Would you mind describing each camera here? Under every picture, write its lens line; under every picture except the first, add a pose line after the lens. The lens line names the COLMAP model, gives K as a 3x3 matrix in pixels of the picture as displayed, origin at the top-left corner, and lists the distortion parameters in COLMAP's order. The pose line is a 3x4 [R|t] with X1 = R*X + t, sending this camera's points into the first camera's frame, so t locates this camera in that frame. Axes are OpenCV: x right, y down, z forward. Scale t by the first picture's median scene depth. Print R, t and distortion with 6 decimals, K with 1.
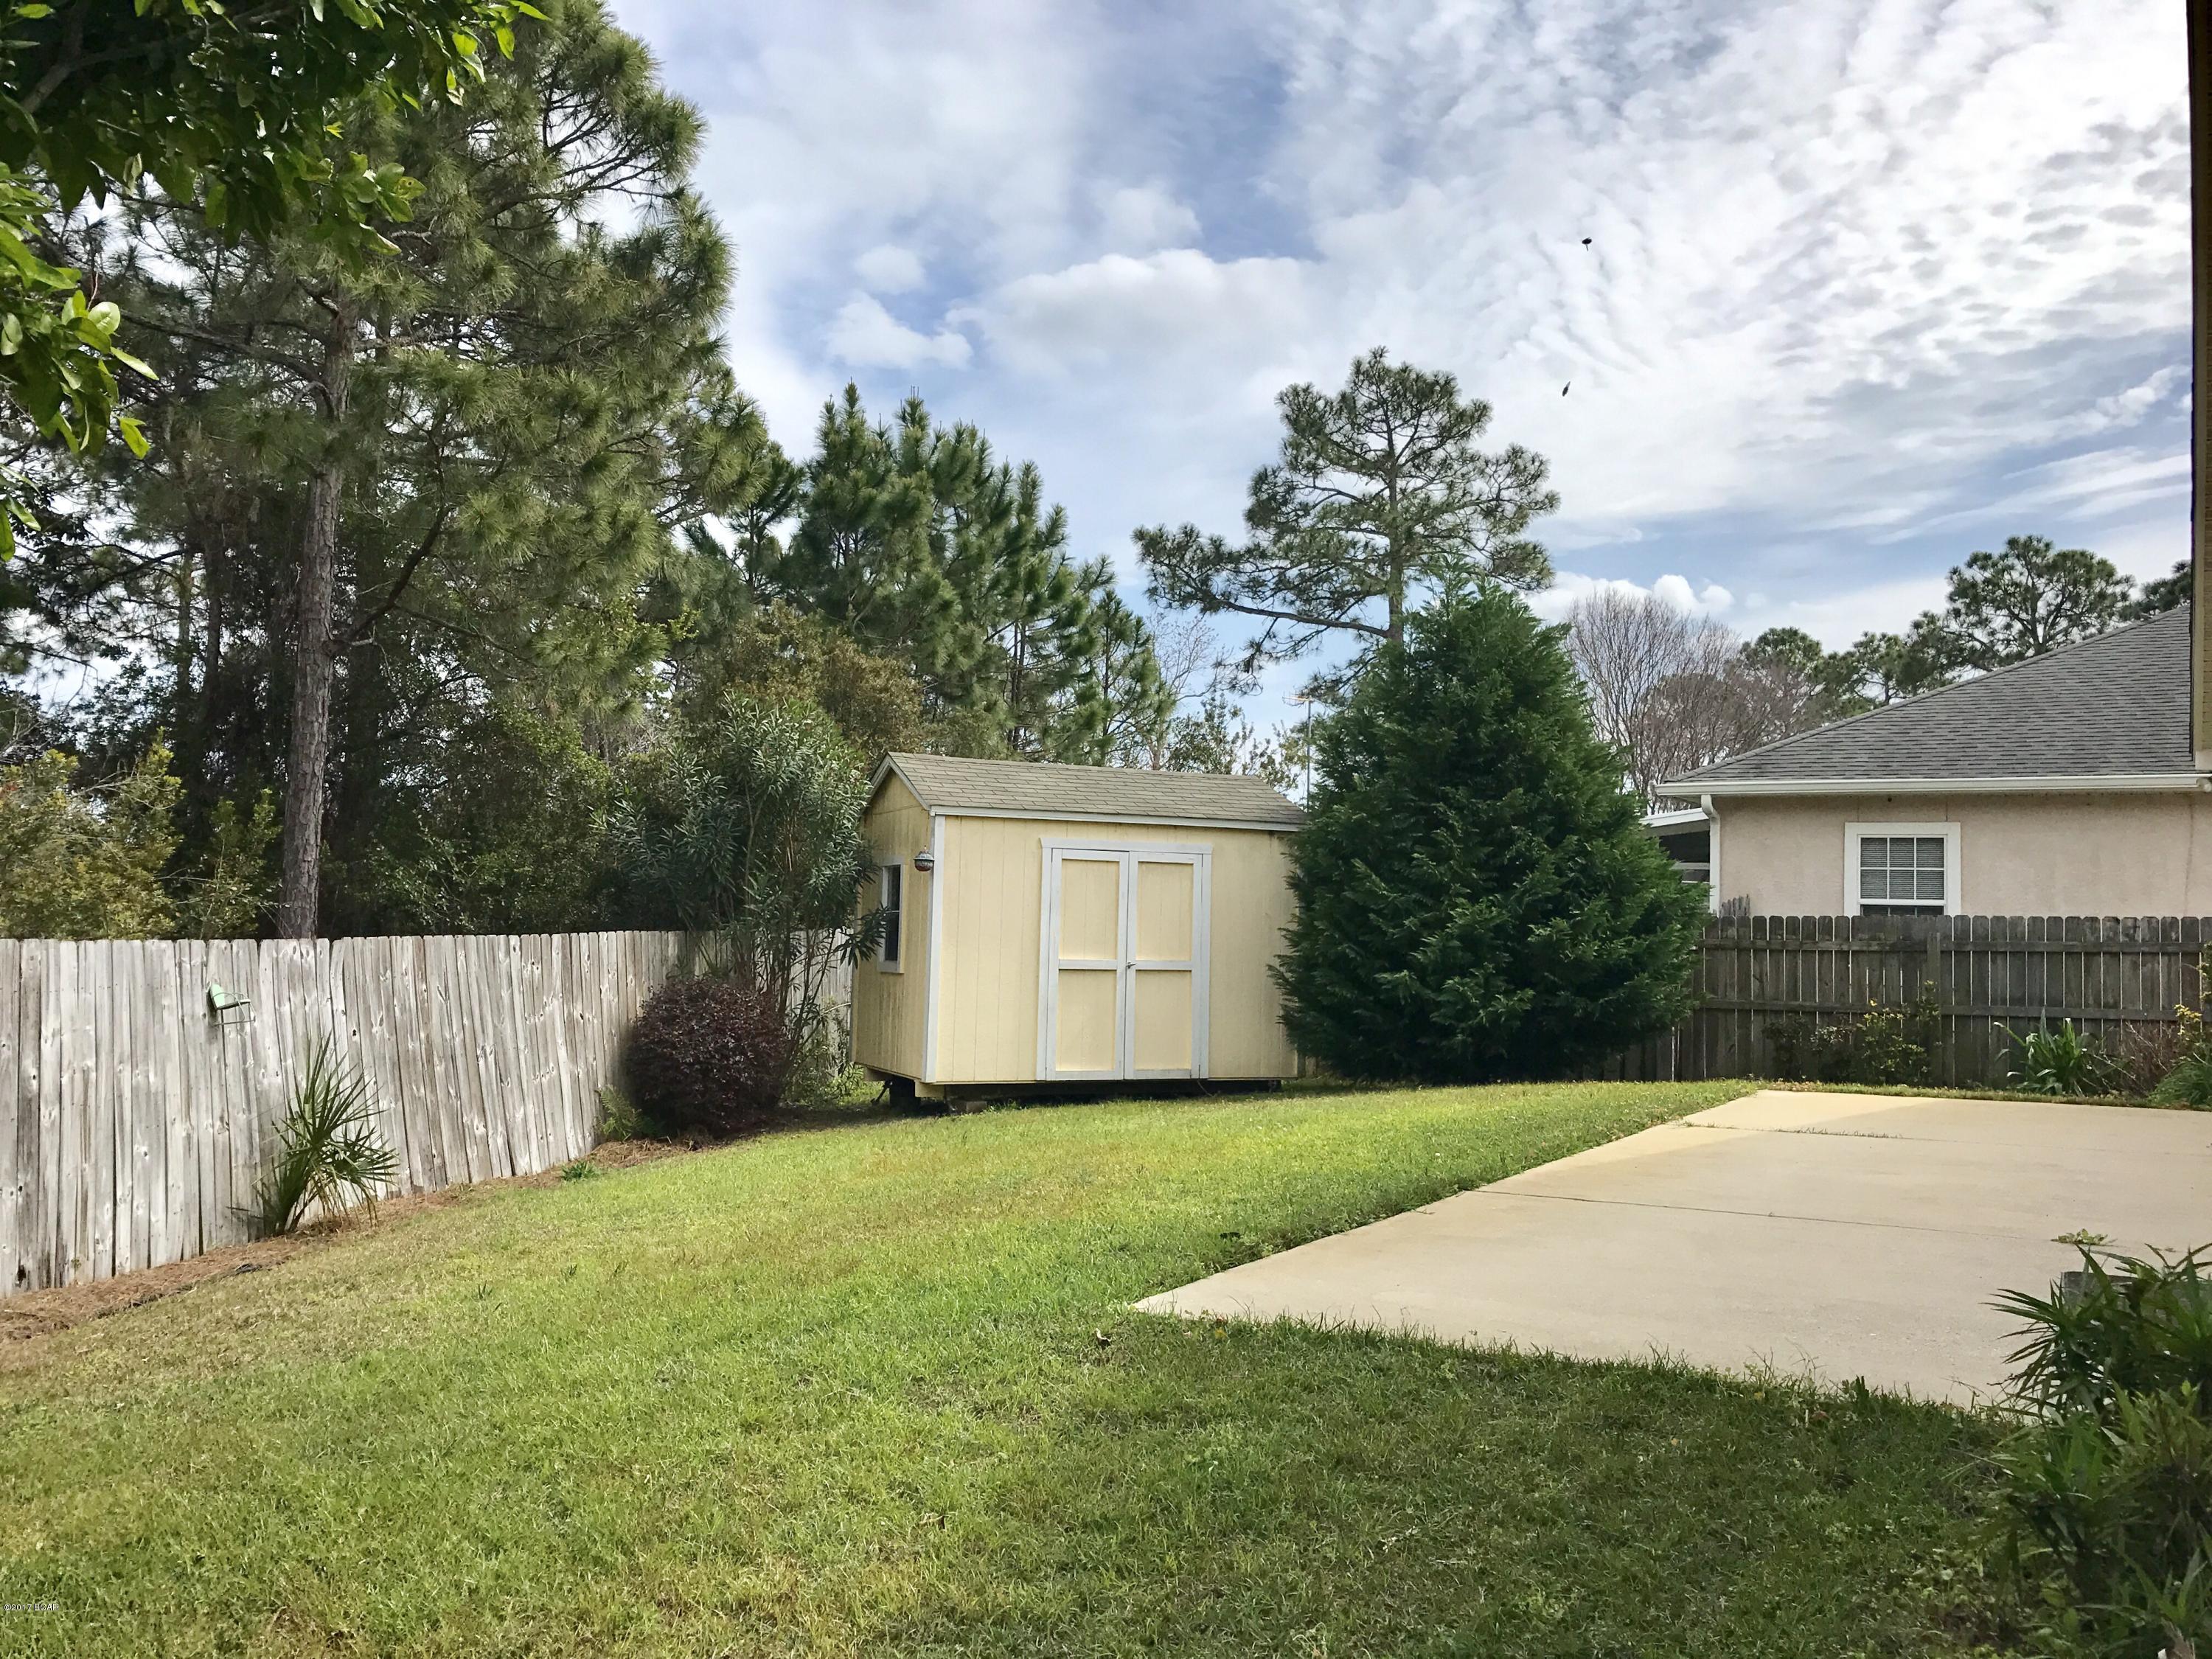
lens RADIAL K [[1799.6, 0, 1093.6], [0, 1799.6, 827.6], [0, 0, 1]] dist [0.080039, -0.180307]
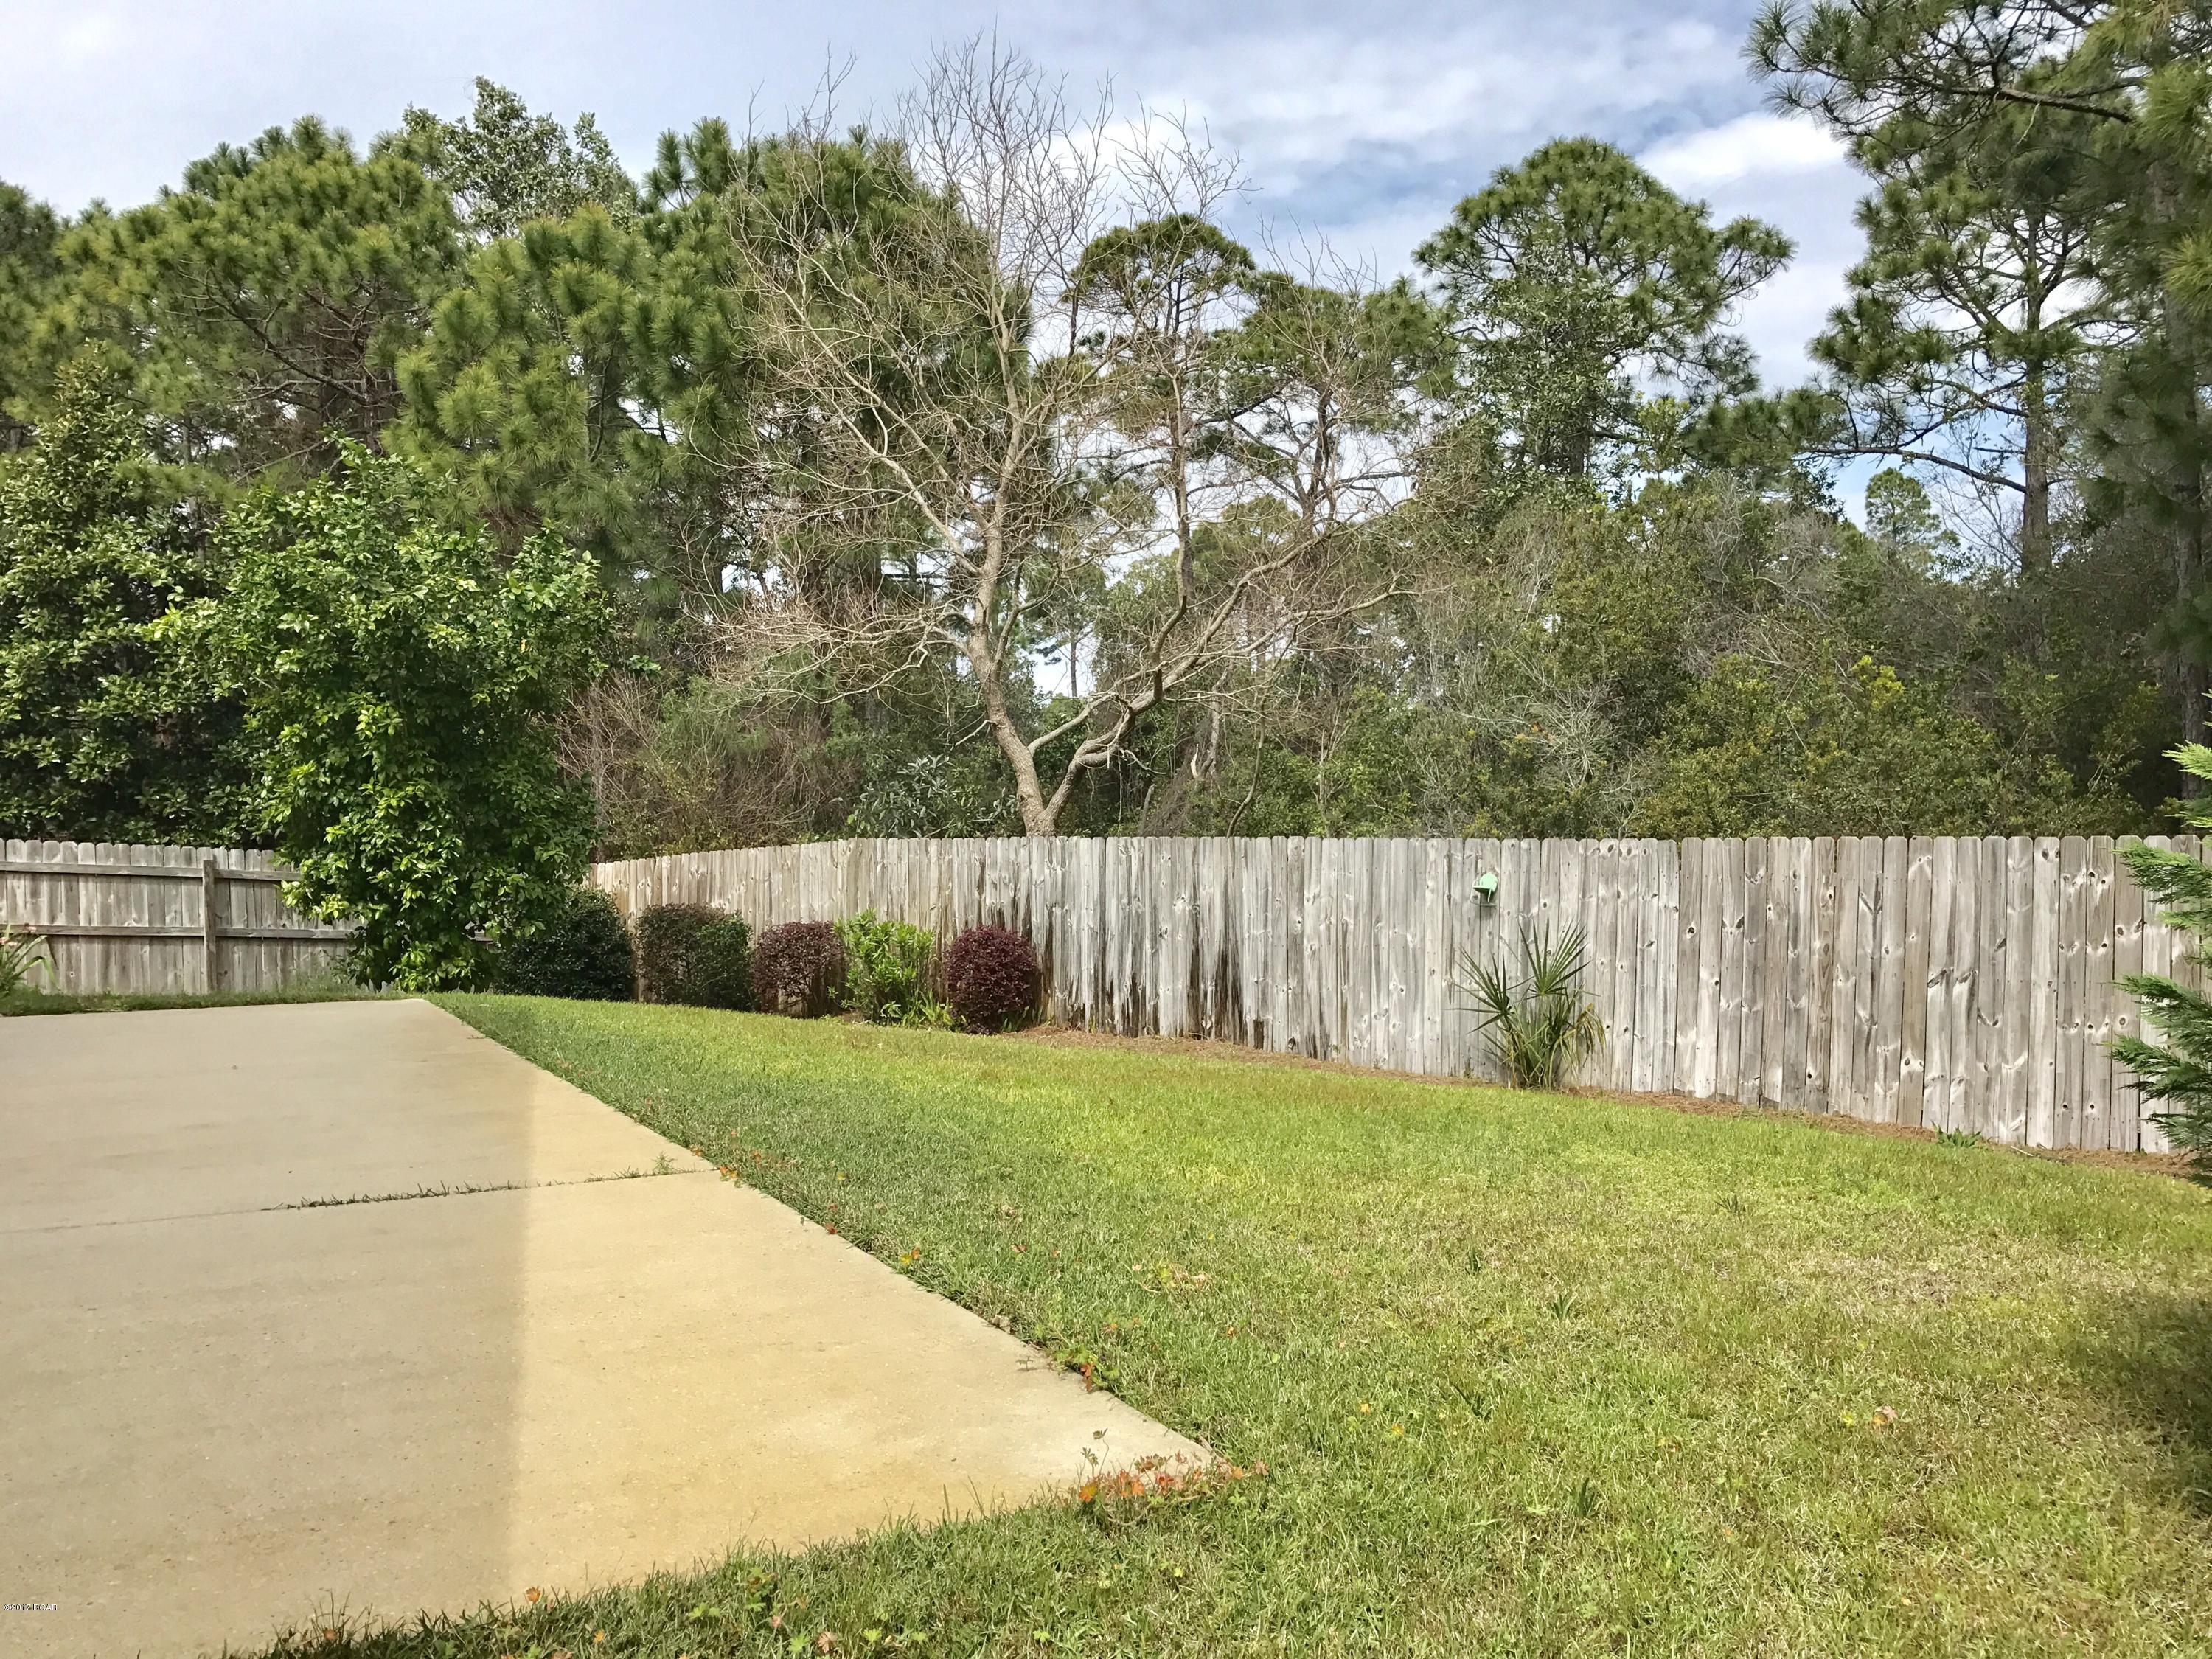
lens RADIAL K [[1799.6, 0, 1093.6], [0, 1799.6, 827.6], [0, 0, 1]] dist [0.080039, -0.180307]
pose [[-0.520304, -0.007237, -0.853951, 0.781938], [0.041934, 0.998541, -0.034012, 0.090728], [0.852951, -0.053506, -0.519241, 1.502756]]
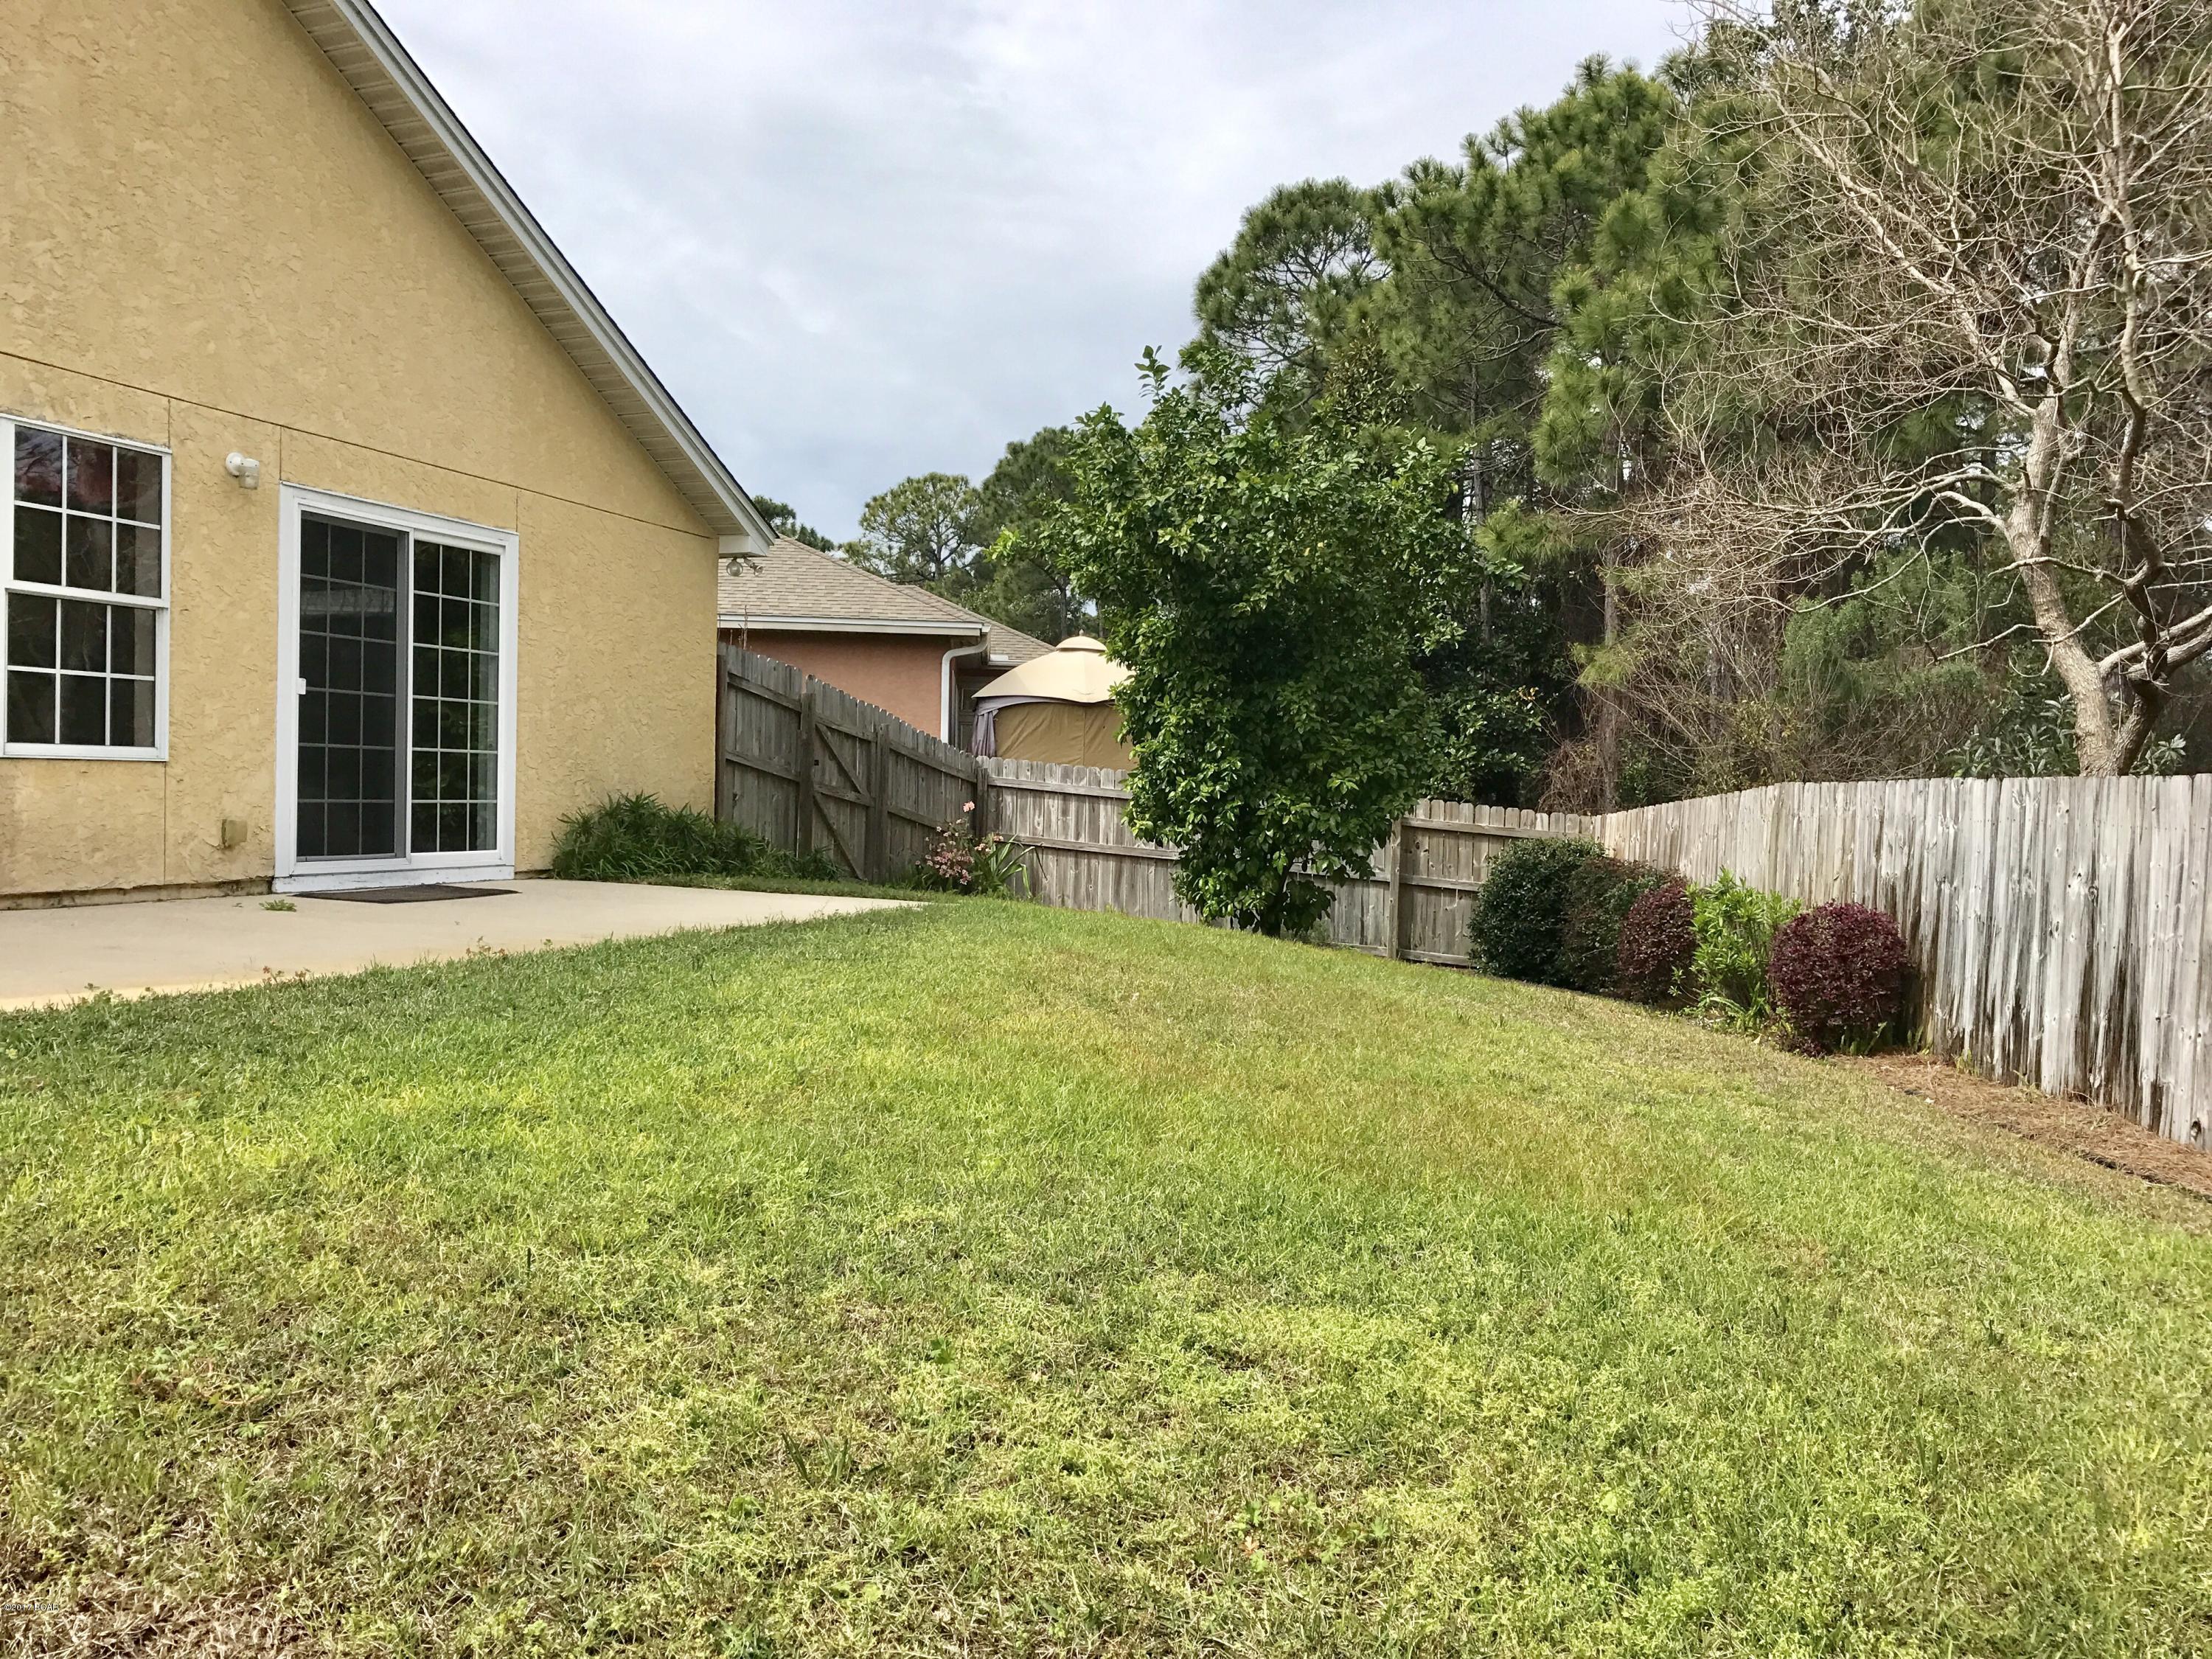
lens RADIAL K [[1811.5, 0, 1061.8], [0, 1811.5, 825.1], [0, 0, 1]] dist [0.020572, 0.001750]
pose [[-0.985984, -0.045022, -0.160648, 0.132038], [-0.040464, 0.998683, -0.031537, 0.127066], [0.161856, -0.024594, -0.986508, 1.633792]]
